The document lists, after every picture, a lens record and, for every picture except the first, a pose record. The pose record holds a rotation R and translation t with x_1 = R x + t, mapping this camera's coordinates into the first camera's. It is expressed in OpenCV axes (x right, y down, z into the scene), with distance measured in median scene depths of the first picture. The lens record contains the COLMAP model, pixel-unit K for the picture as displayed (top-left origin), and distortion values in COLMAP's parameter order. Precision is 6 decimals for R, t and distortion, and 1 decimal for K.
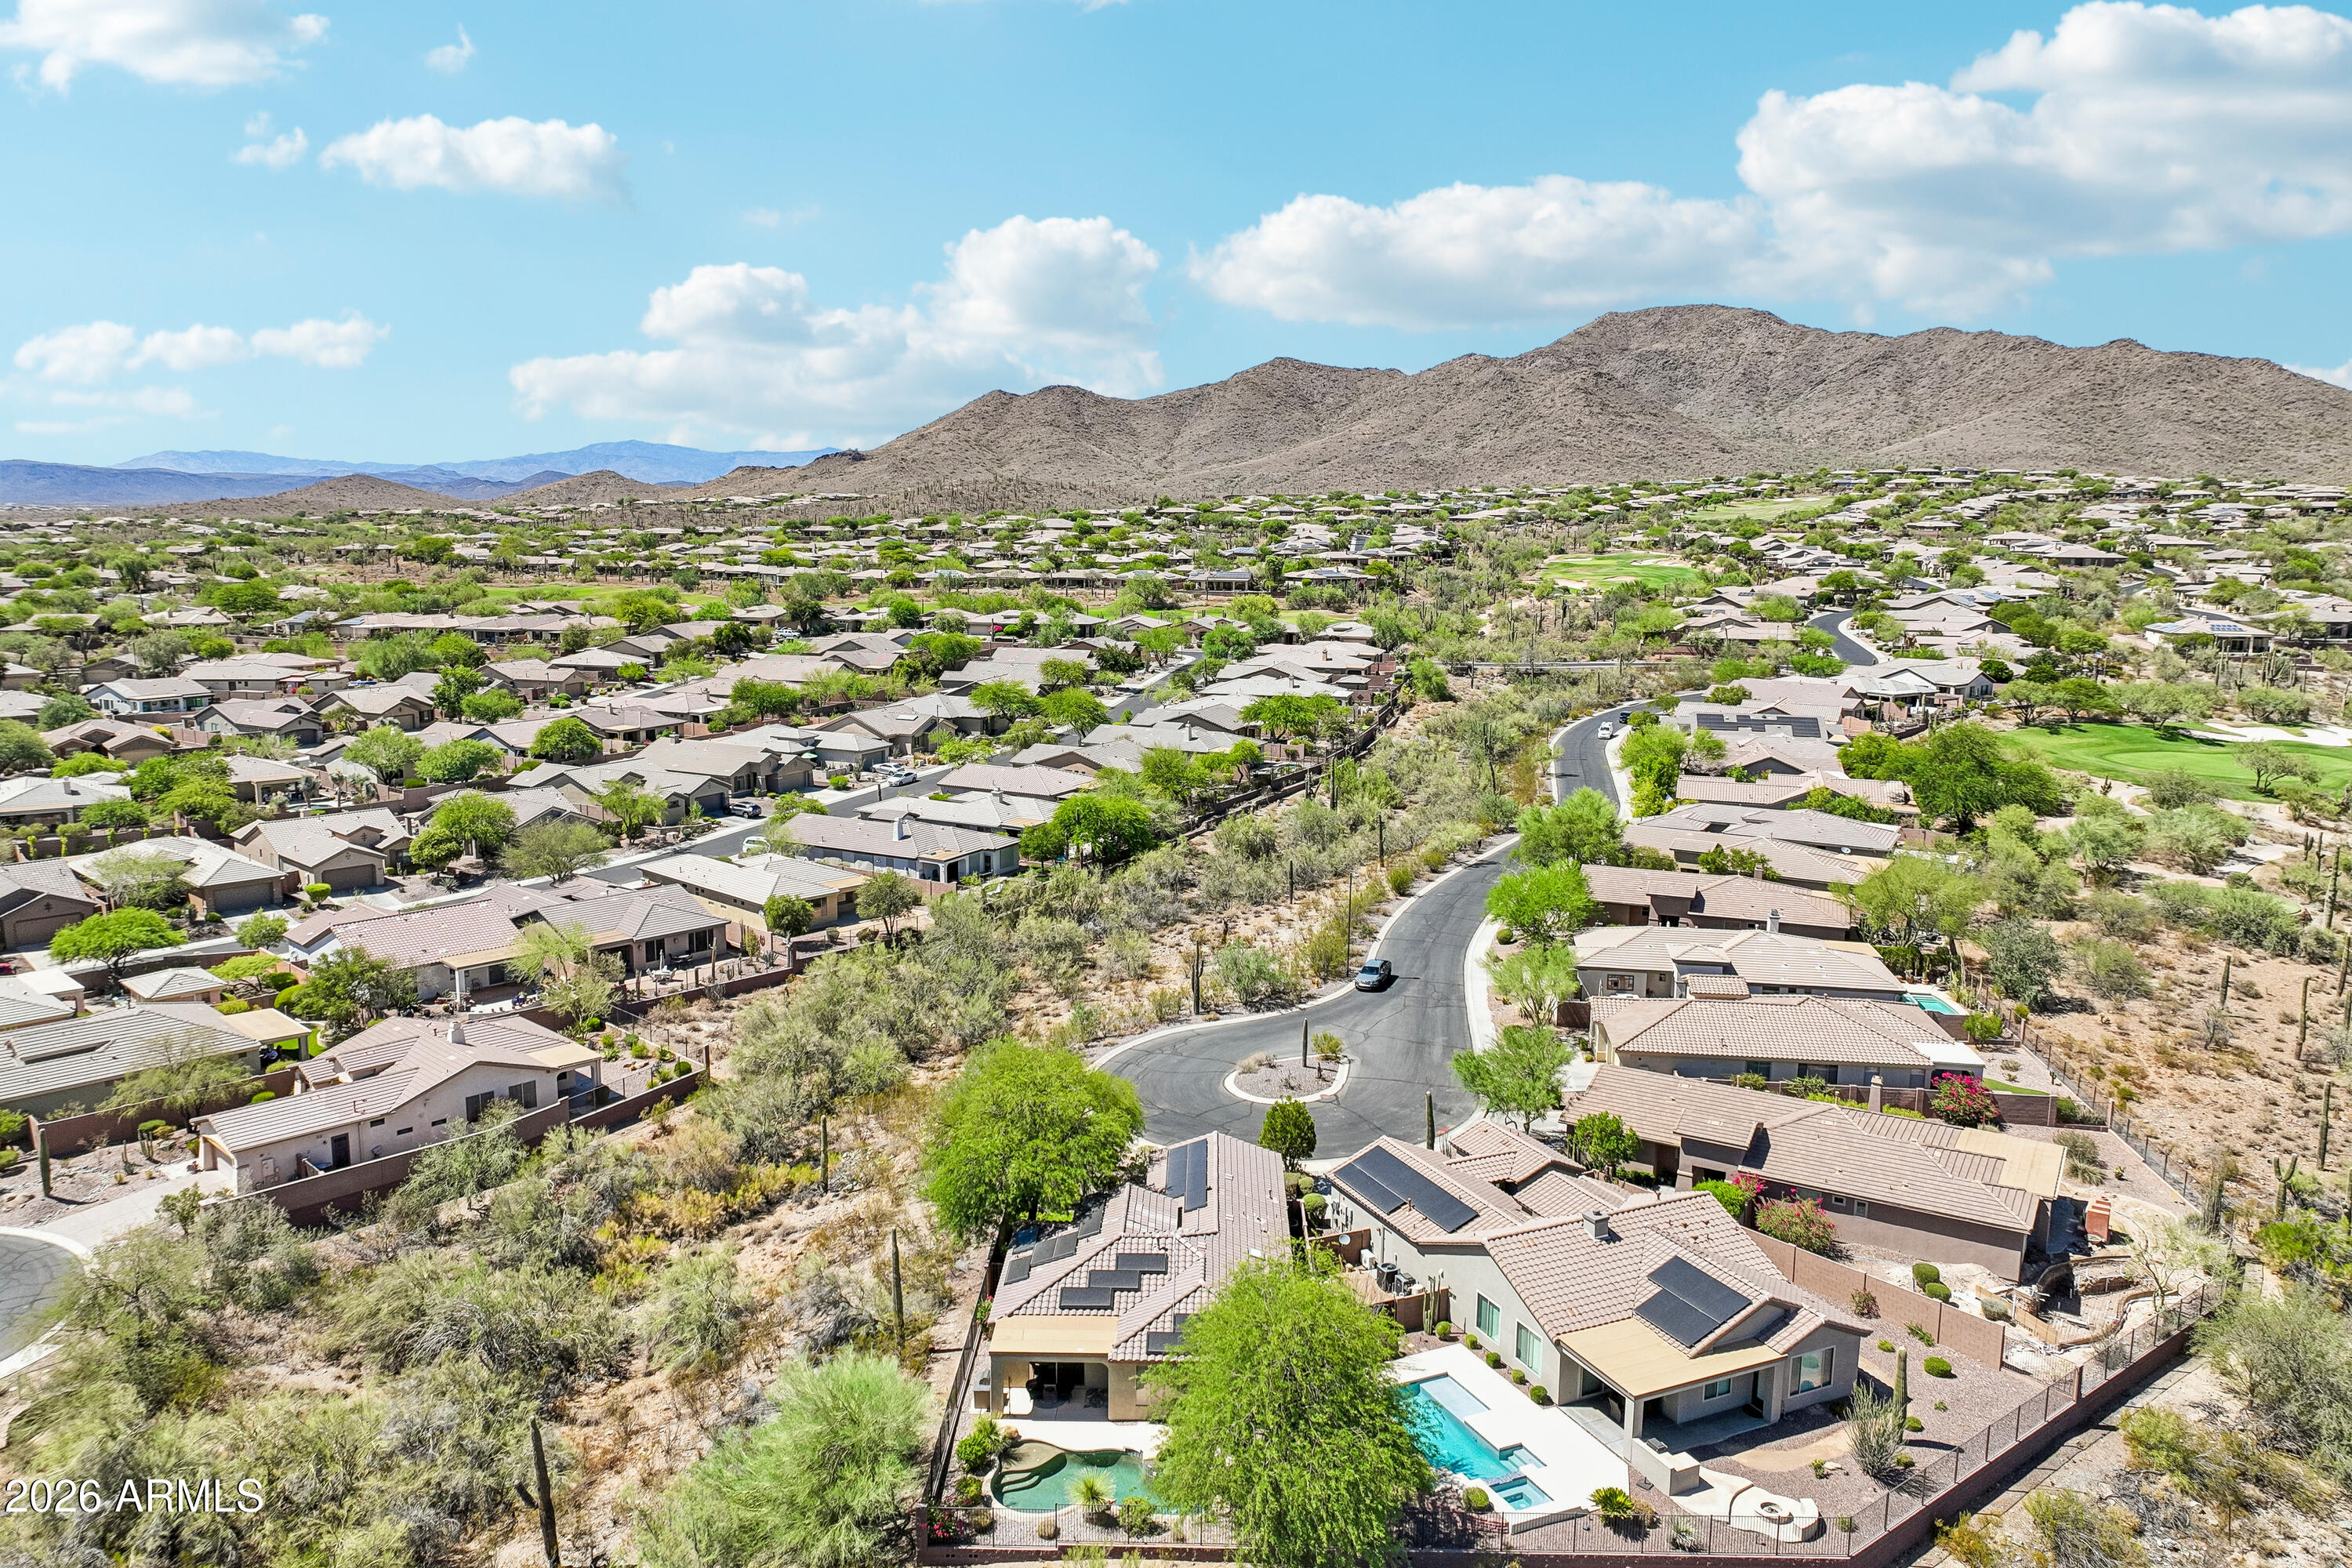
lens RADIAL K [[1647.0, 0, 1181.6], [0, 1647.0, 778.9], [0, 0, 1]] dist [-0.003766, 0.023632]
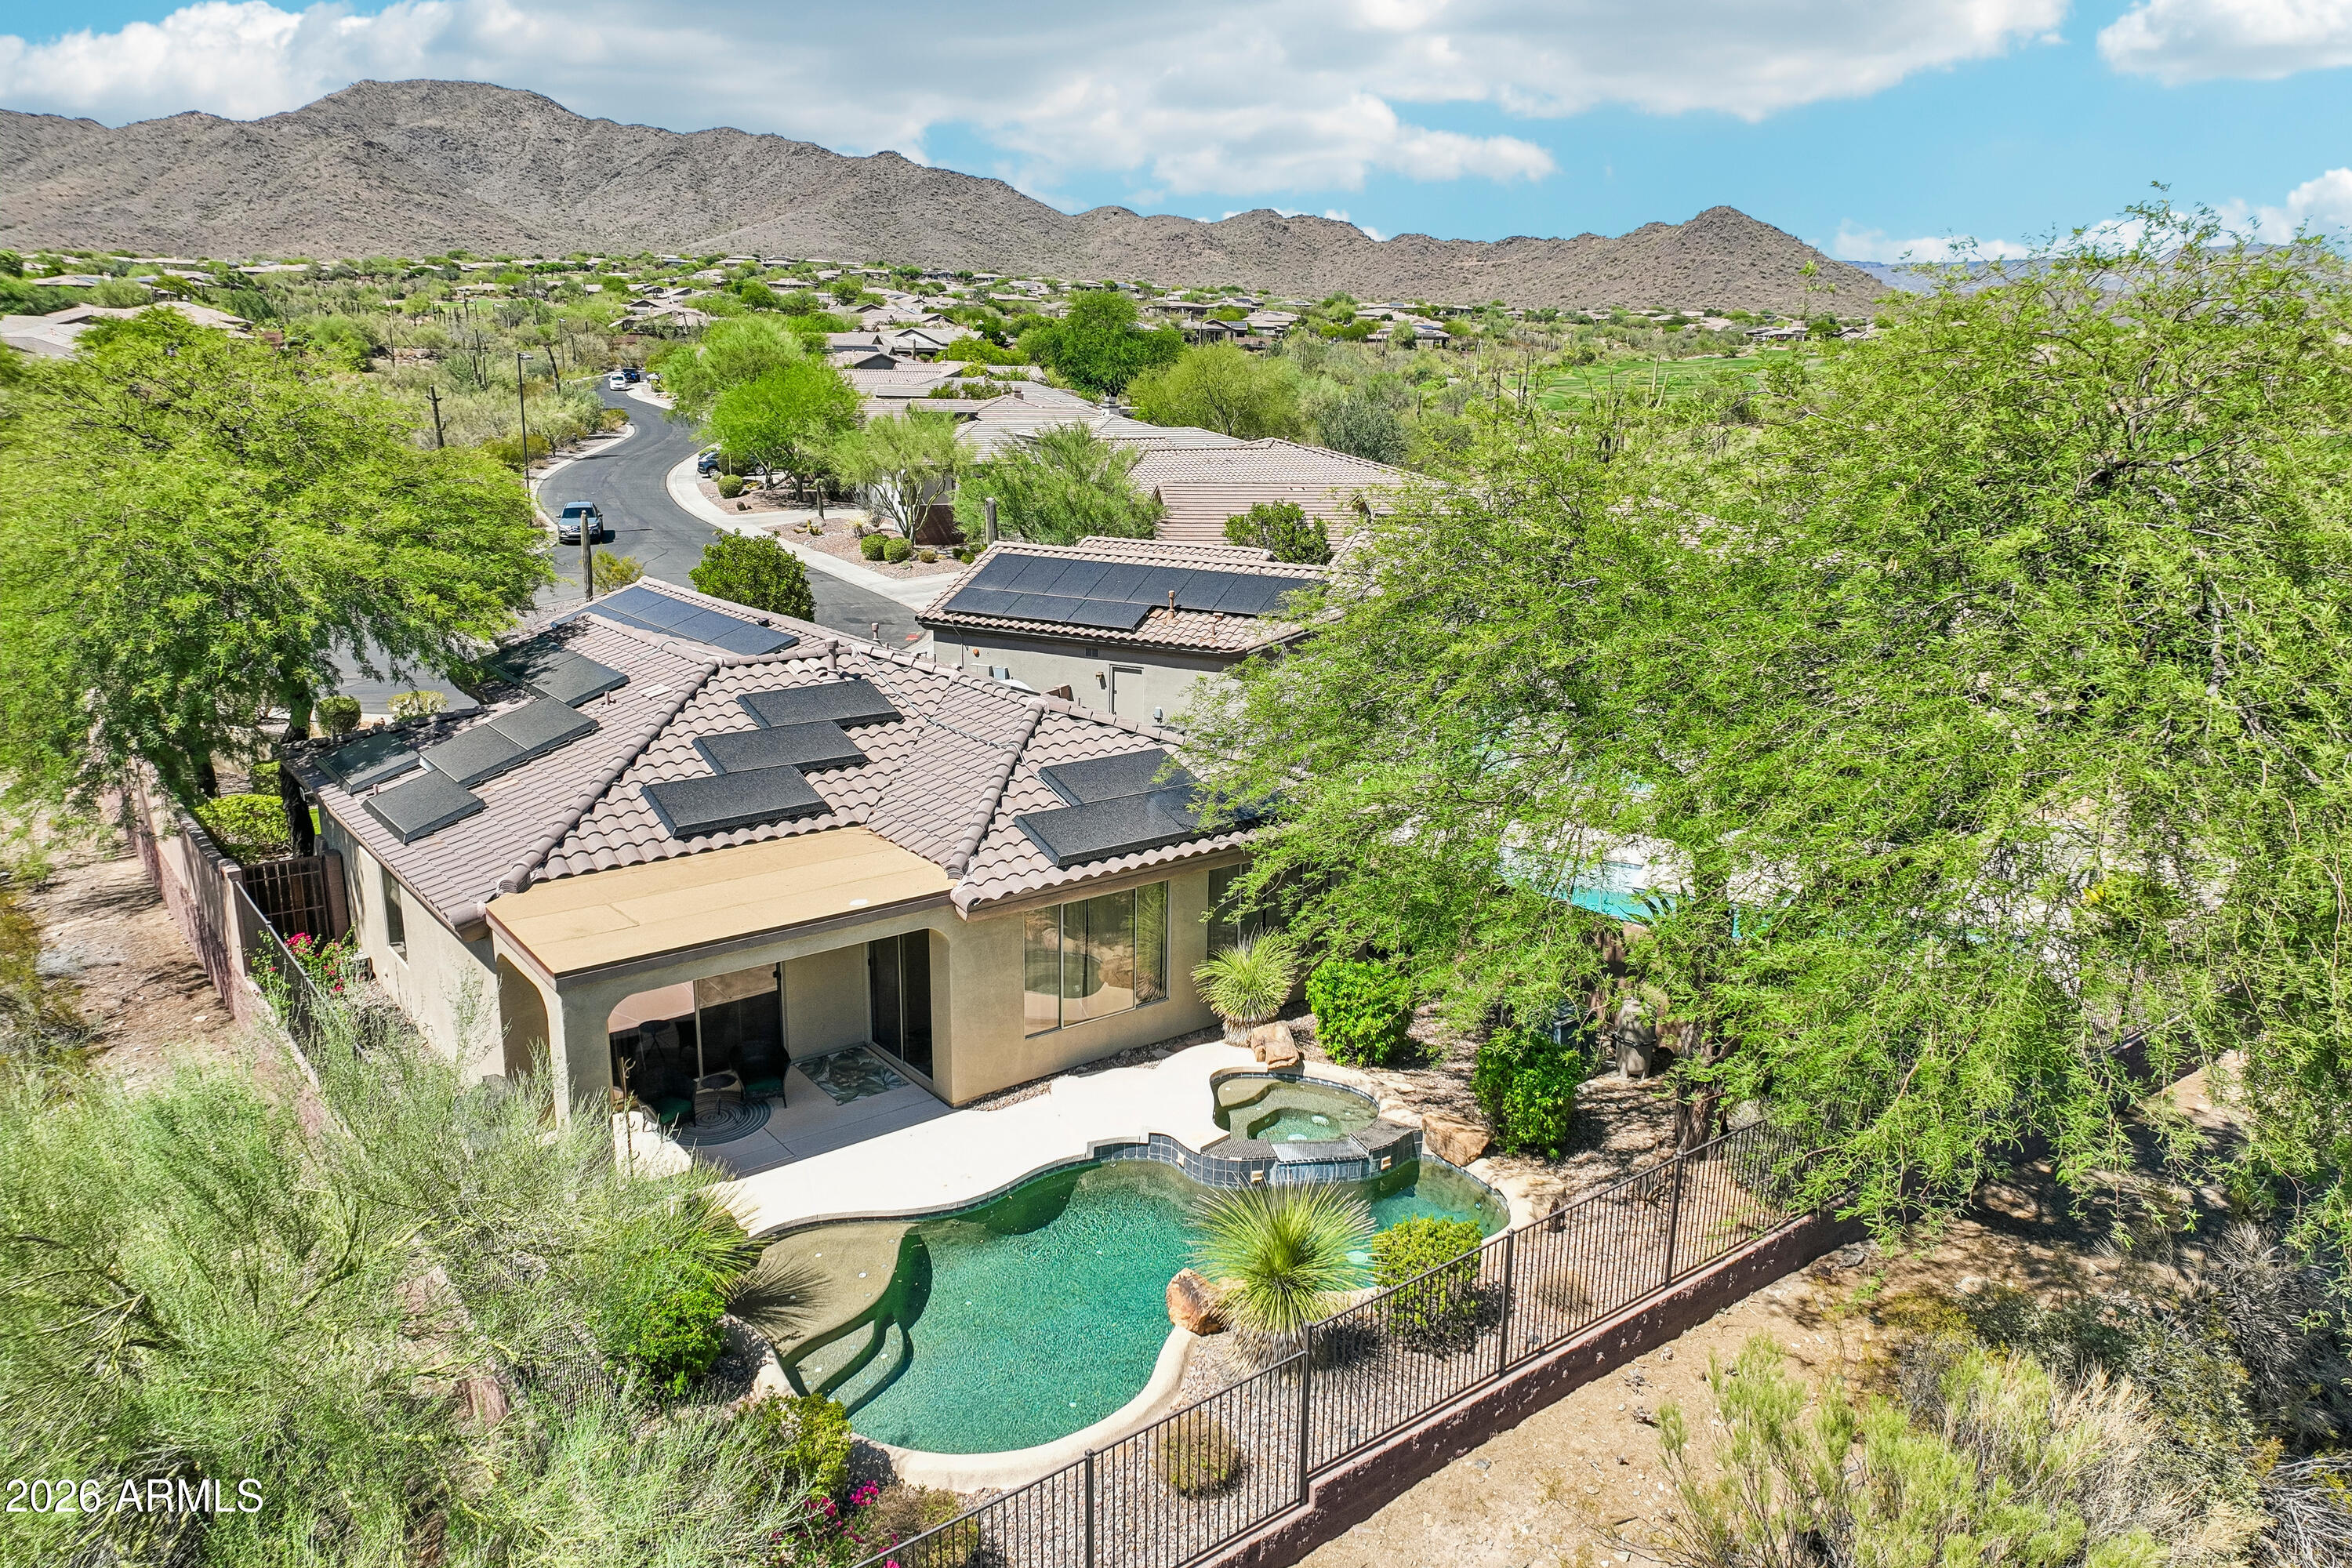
lens RADIAL K [[1647.0, 0, 1181.6], [0, 1647.0, 778.9], [0, 0, 1]] dist [-0.003766, 0.023632]
pose [[0.772930, -0.154864, 0.615302, -0.042233], [0.090360, 0.986738, 0.134842, 0.062360], [-0.628025, -0.048625, 0.776673, 0.157728]]
